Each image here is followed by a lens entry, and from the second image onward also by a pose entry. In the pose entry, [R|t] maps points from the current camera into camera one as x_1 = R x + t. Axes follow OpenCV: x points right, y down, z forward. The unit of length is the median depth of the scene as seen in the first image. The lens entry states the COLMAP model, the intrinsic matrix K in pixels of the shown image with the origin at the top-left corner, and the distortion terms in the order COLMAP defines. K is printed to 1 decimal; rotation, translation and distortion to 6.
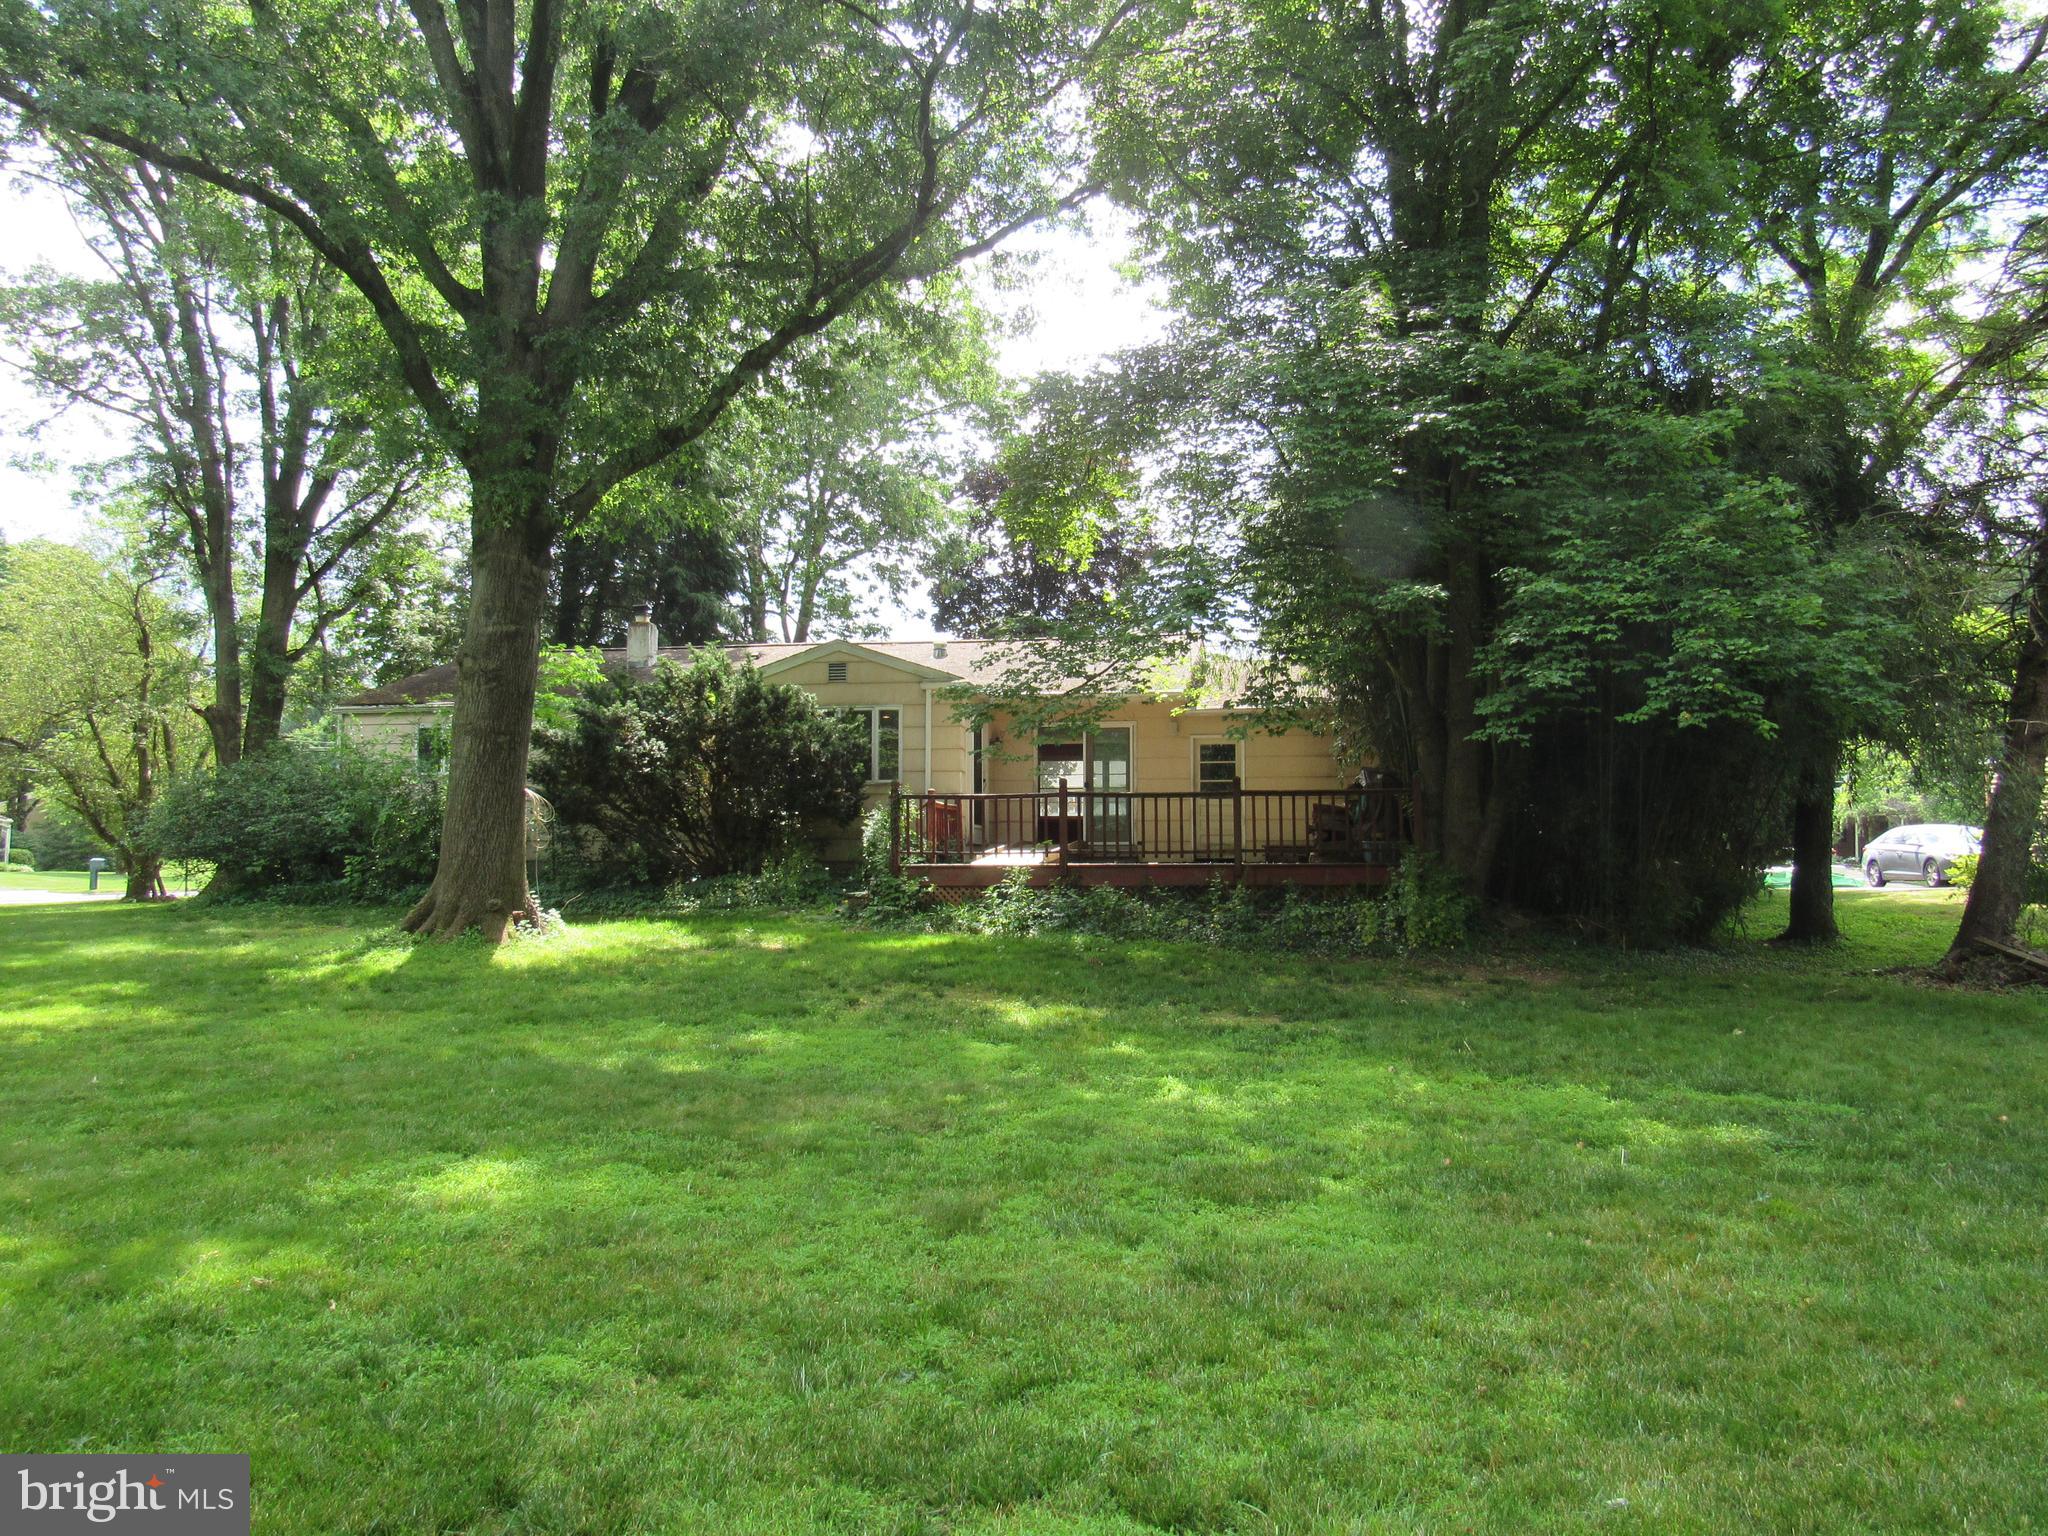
lens RADIAL K [[1471.3, 0, 1024.0], [0, 1471.3, 768.0], [0, 0, 1]] dist [-0.018959, 0.001551]
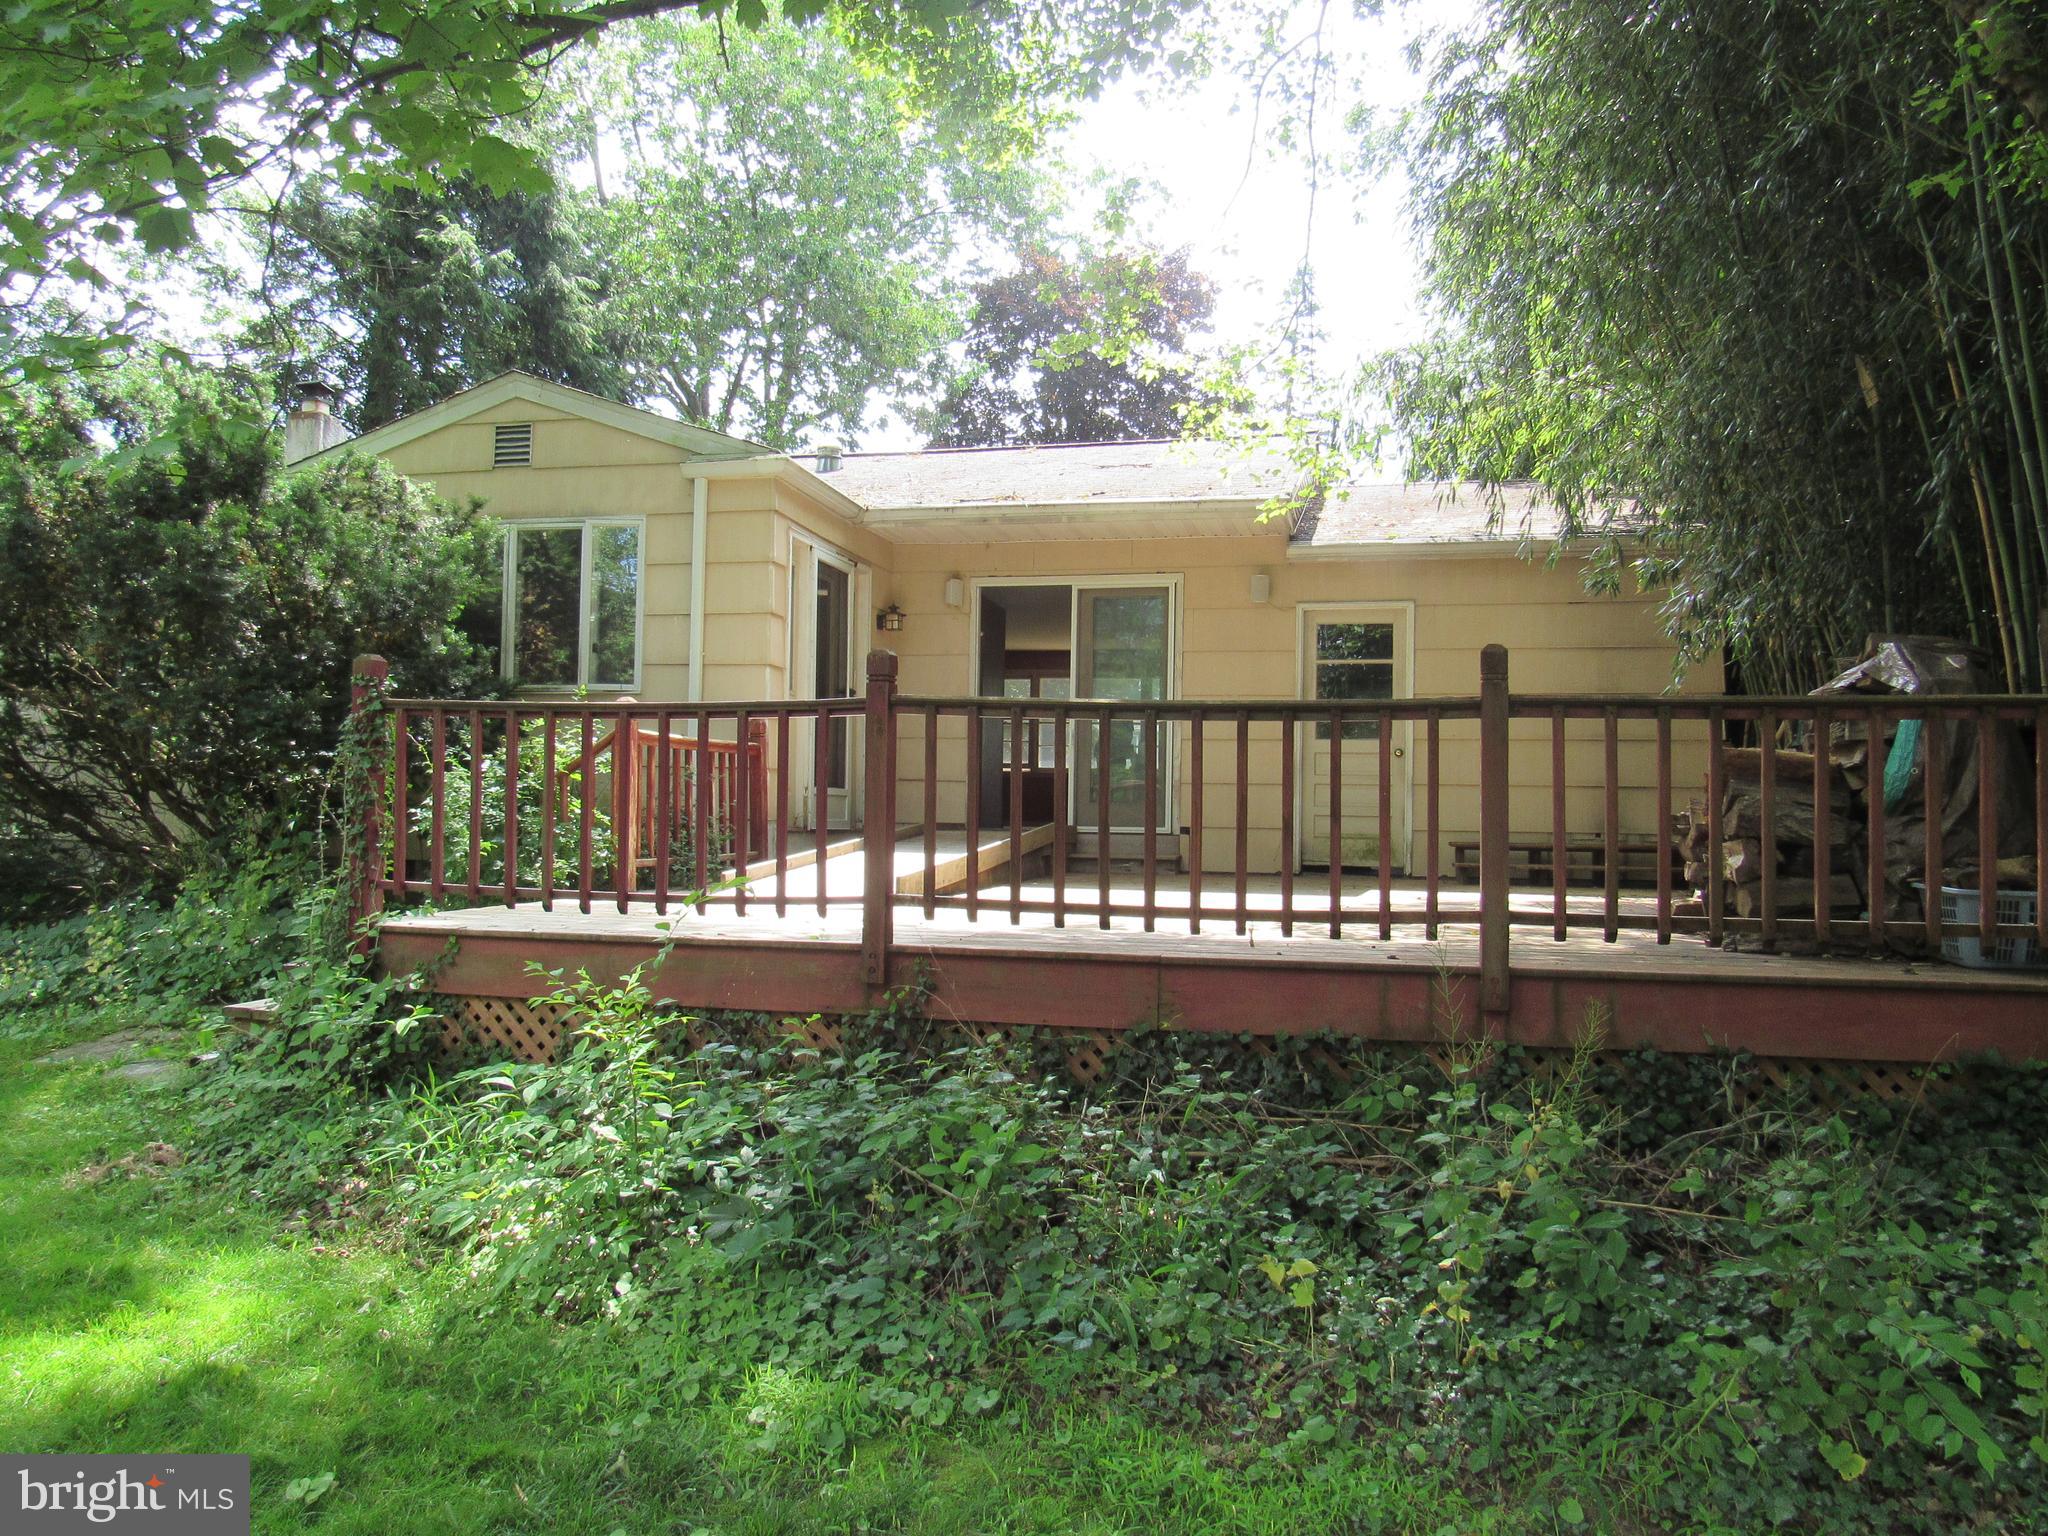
lens RADIAL K [[1471.3, 0, 1024.0], [0, 1471.3, 768.0], [0, 0, 1]] dist [-0.018959, 0.001551]
pose [[0.997748, 0.011827, -0.066021, 0.057555], [-0.010346, 0.999688, 0.022733, 0.021134], [0.066269, -0.021999, 0.997559, 0.527667]]
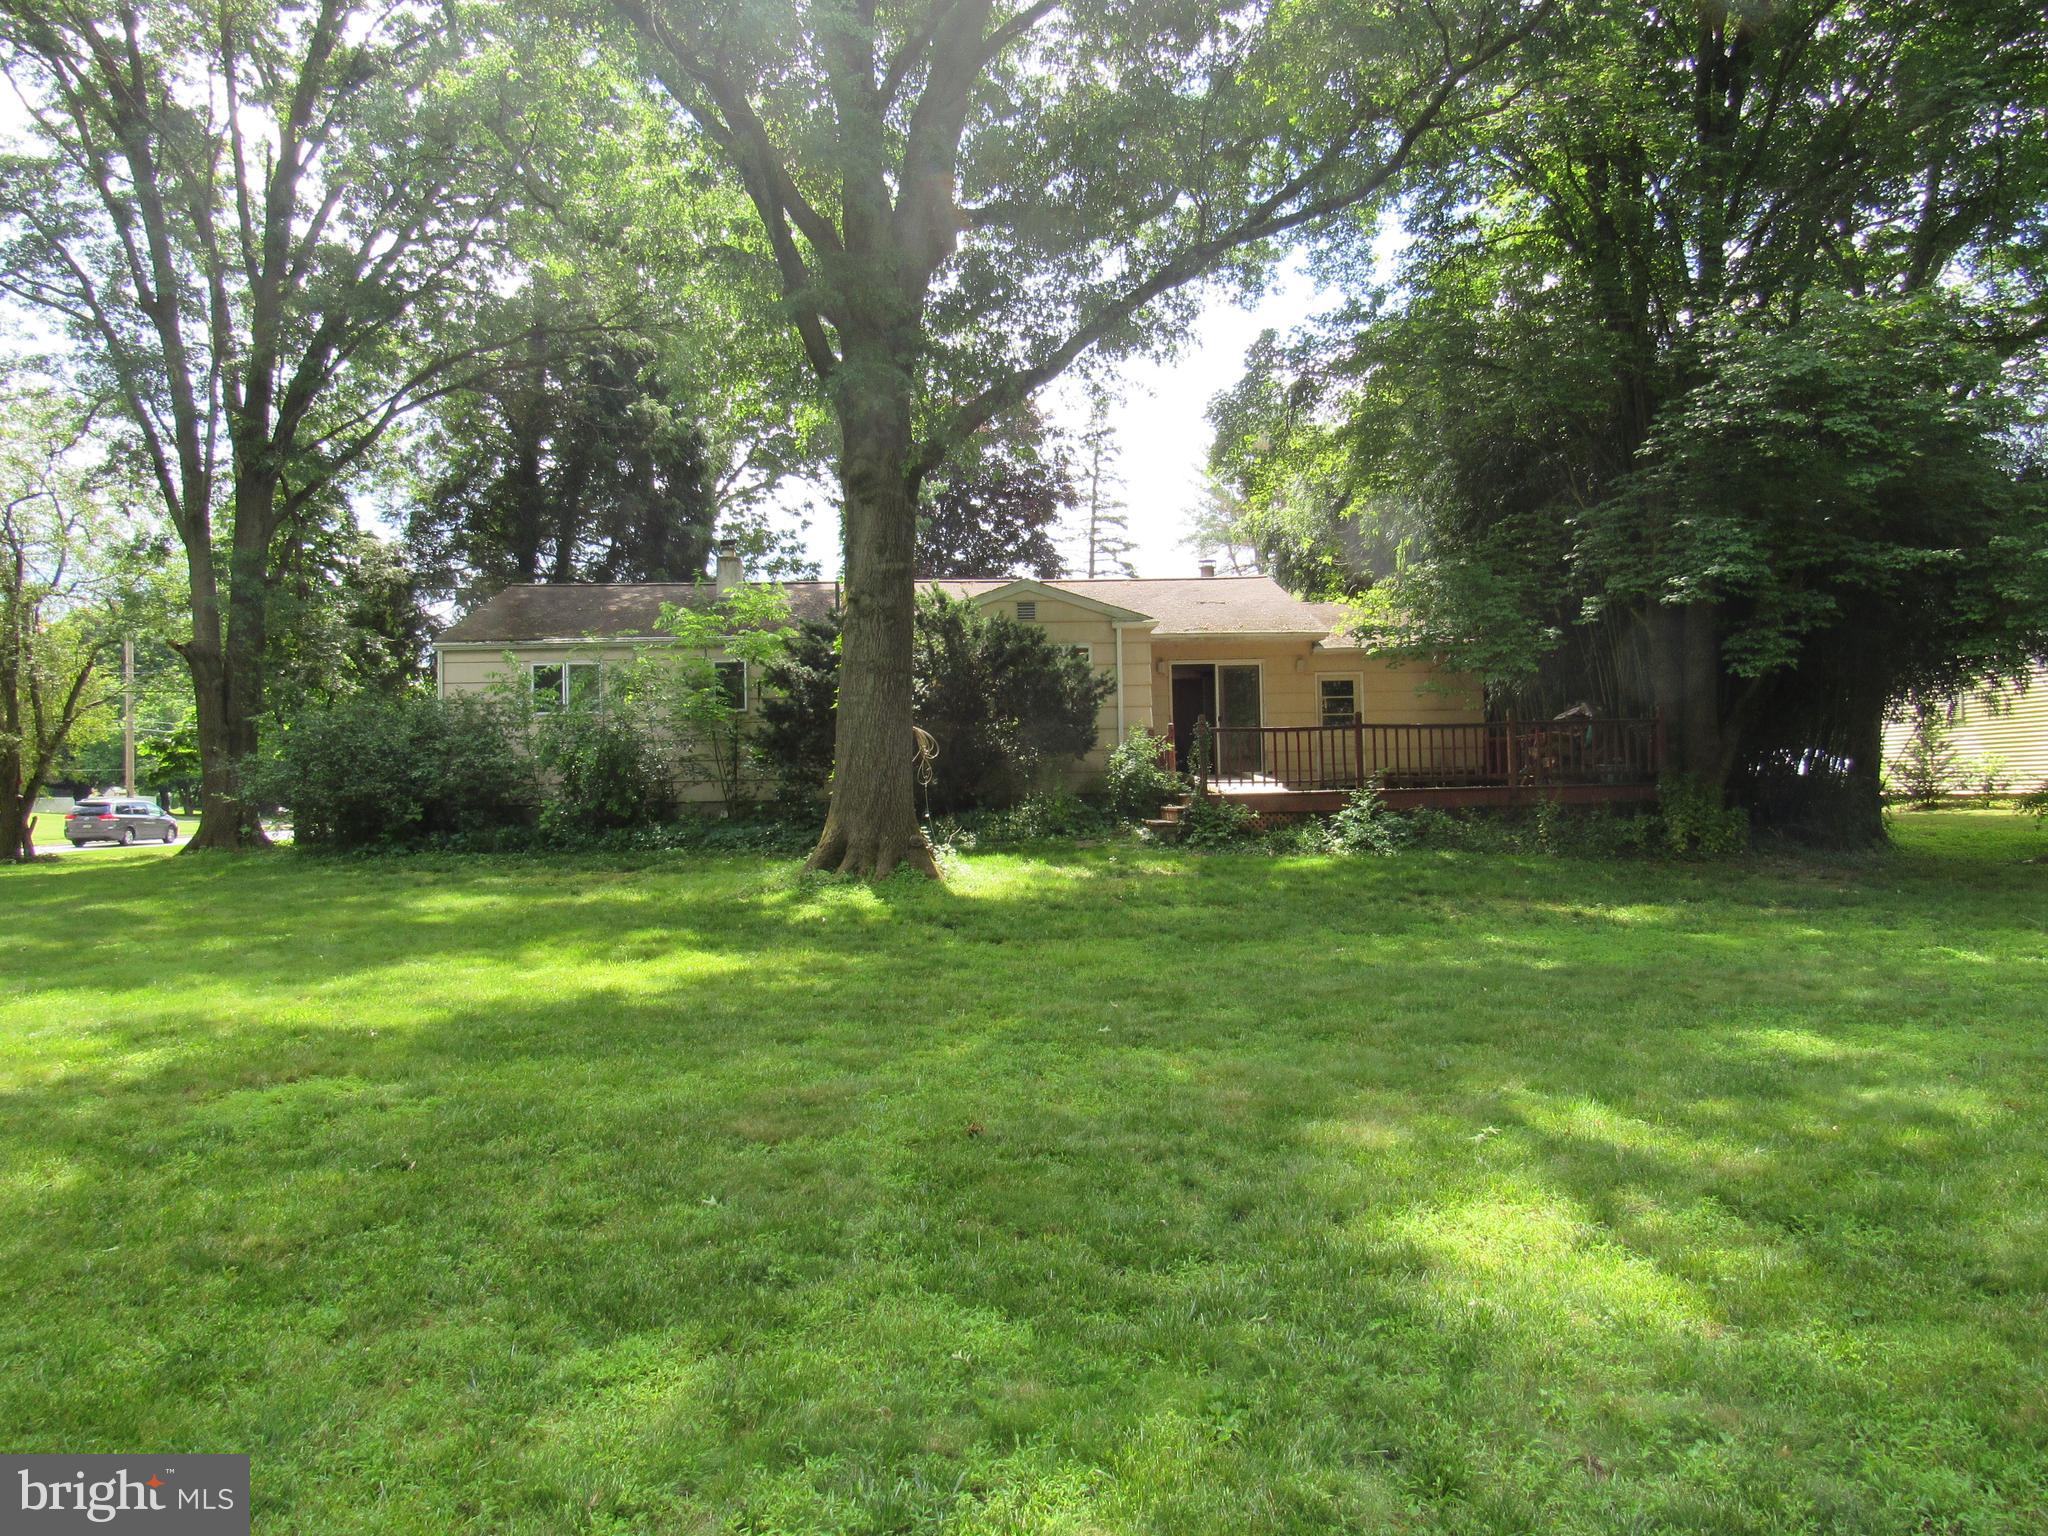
lens RADIAL K [[1465.8, 0, 1024.0], [0, 1465.8, 768.0], [0, 0, 1]] dist [-0.031202, -0.000731]
pose [[0.974400, -0.014557, 0.224351, -0.341885], [0.004809, 0.999023, 0.043935, -0.000233], [-0.224771, -0.041731, 0.973518, -0.004947]]
